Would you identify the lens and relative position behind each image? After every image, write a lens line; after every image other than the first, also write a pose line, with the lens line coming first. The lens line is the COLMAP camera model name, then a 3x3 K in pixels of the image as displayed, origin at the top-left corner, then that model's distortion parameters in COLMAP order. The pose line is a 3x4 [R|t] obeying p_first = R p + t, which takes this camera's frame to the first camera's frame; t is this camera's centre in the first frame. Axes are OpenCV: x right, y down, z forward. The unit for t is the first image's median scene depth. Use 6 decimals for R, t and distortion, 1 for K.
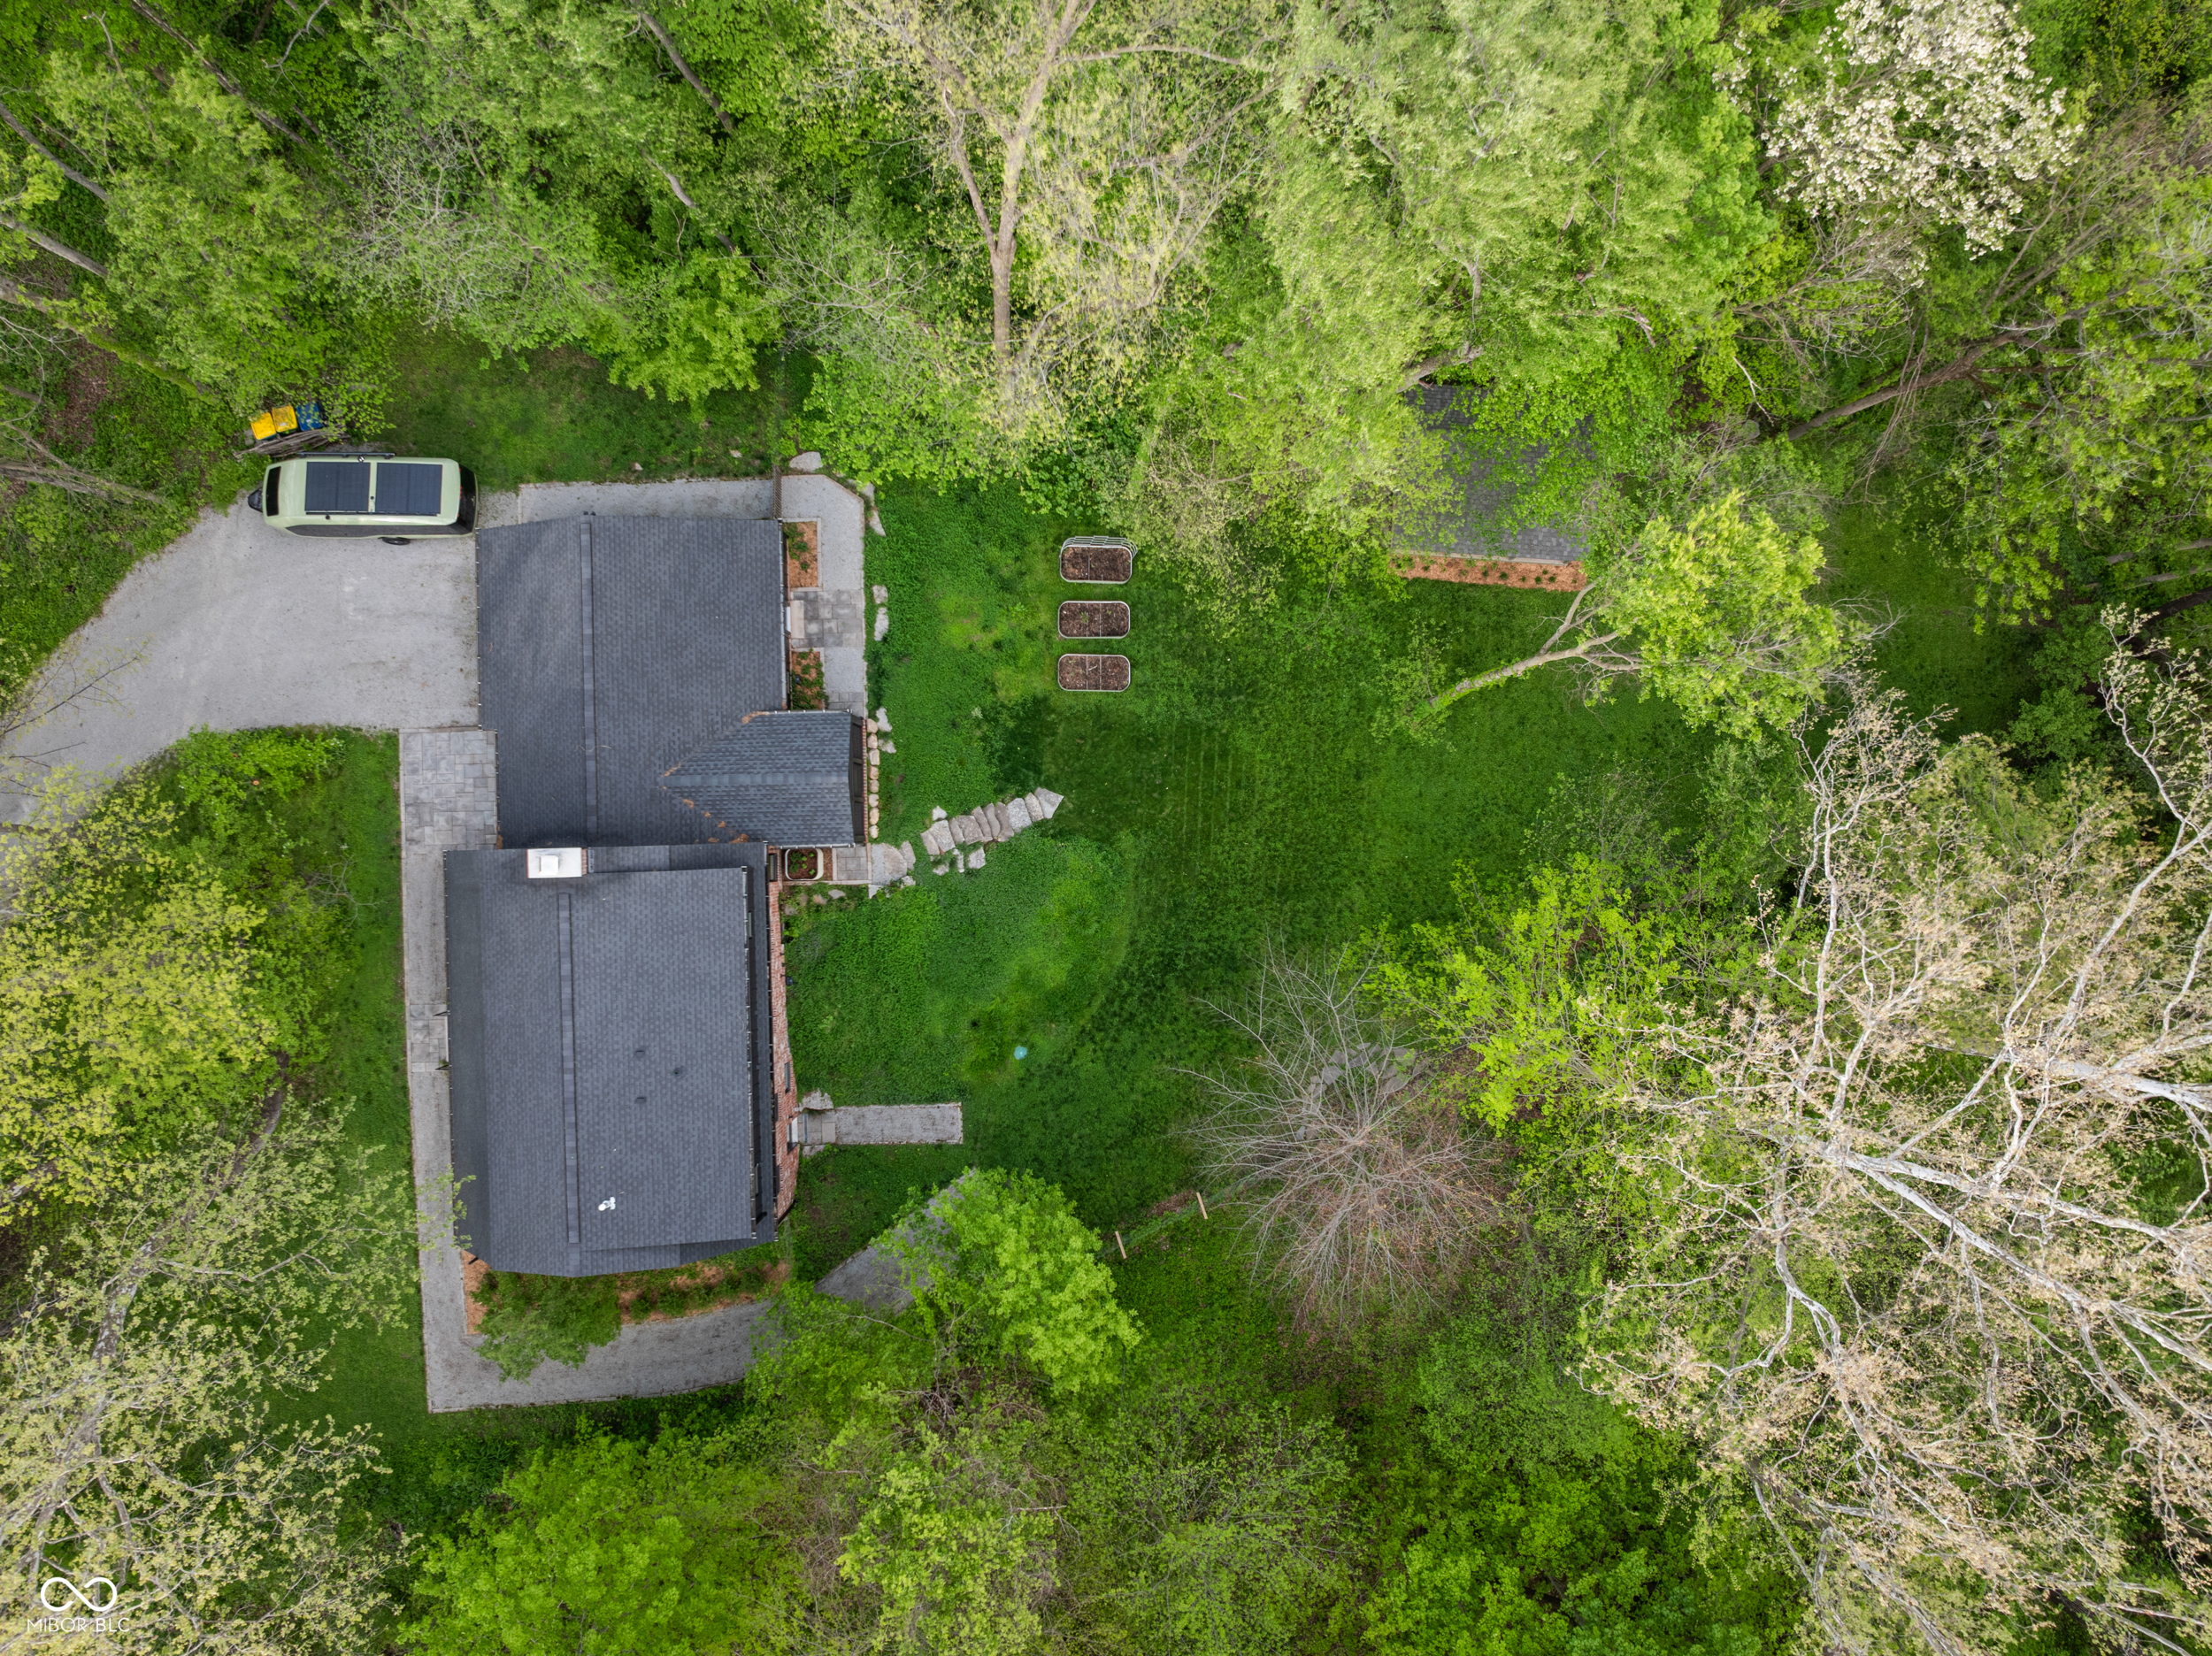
lens RADIAL K [[1545.7, 0, 1106.0], [0, 1545.7, 828.0], [0, 0, 1]] dist [-0.033898, -0.003301]
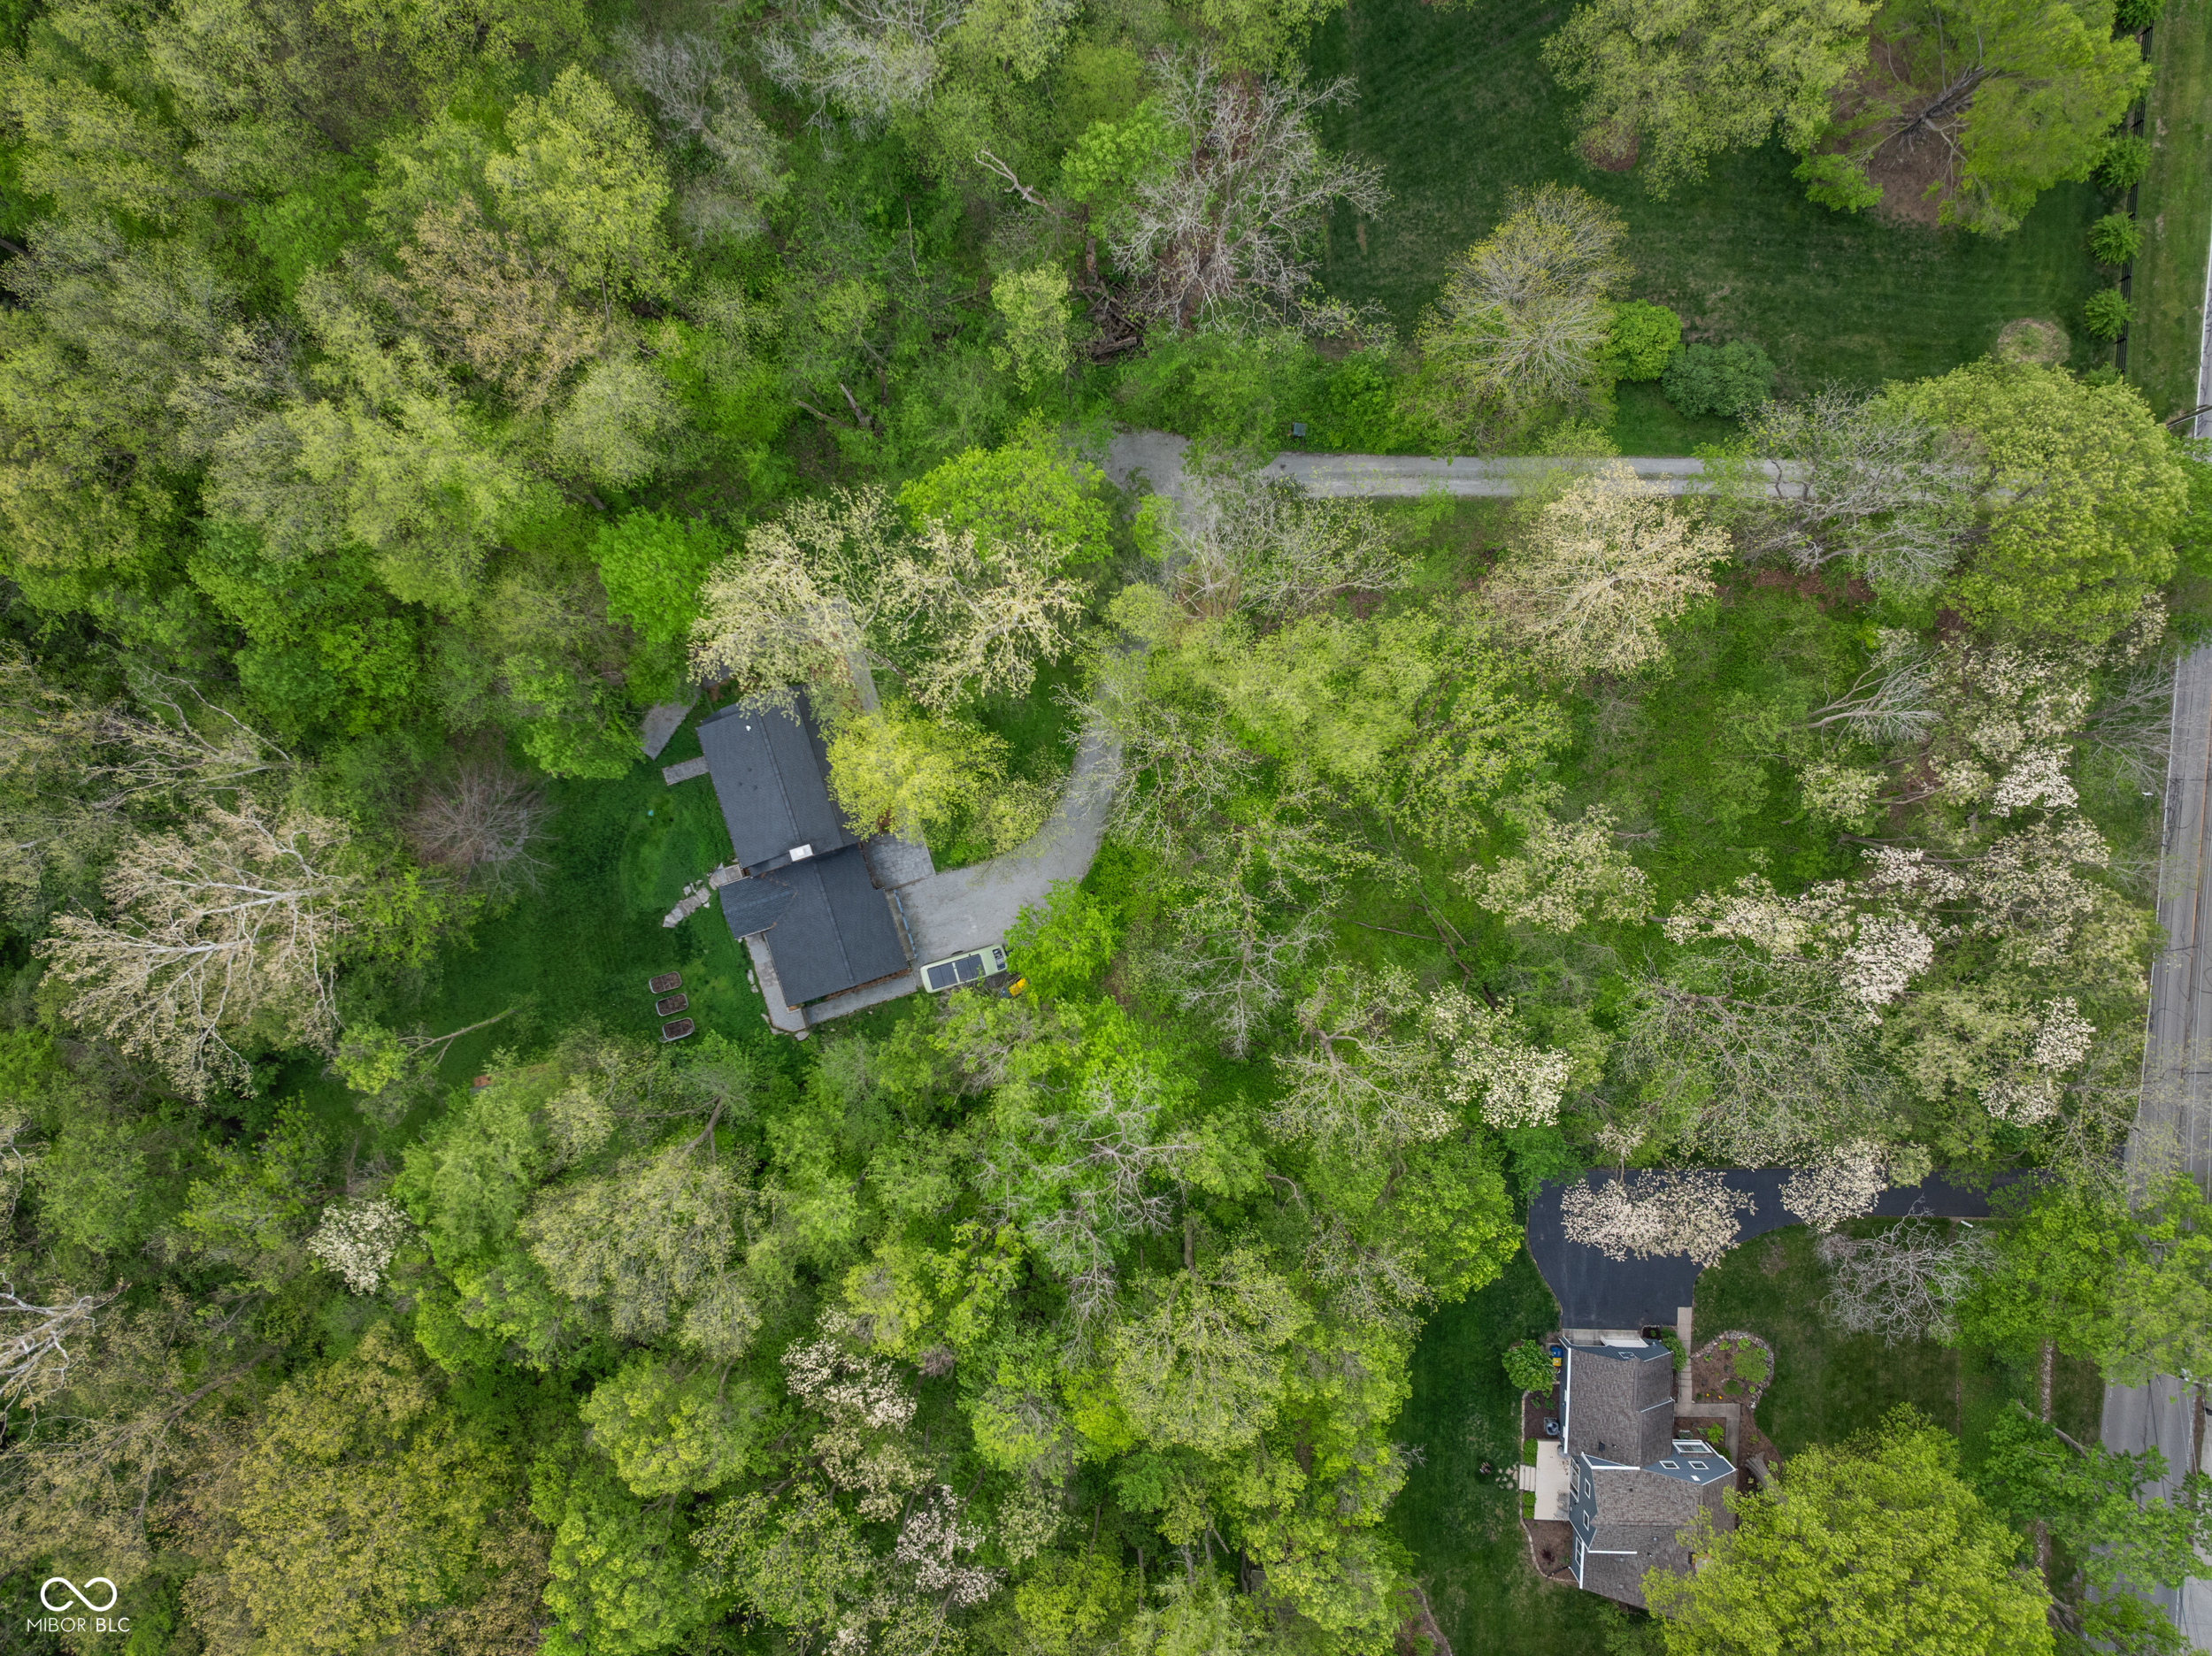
lens RADIAL K [[1545.7, 0, 1106.0], [0, 1545.7, 828.0], [0, 0, 1]] dist [-0.033898, -0.003301]
pose [[-0.958967, 0.281944, 0.029833, -0.791897], [-0.282020, -0.959407, 0.001719, -0.071844], [0.029107, -0.006765, 0.999553, -1.305251]]
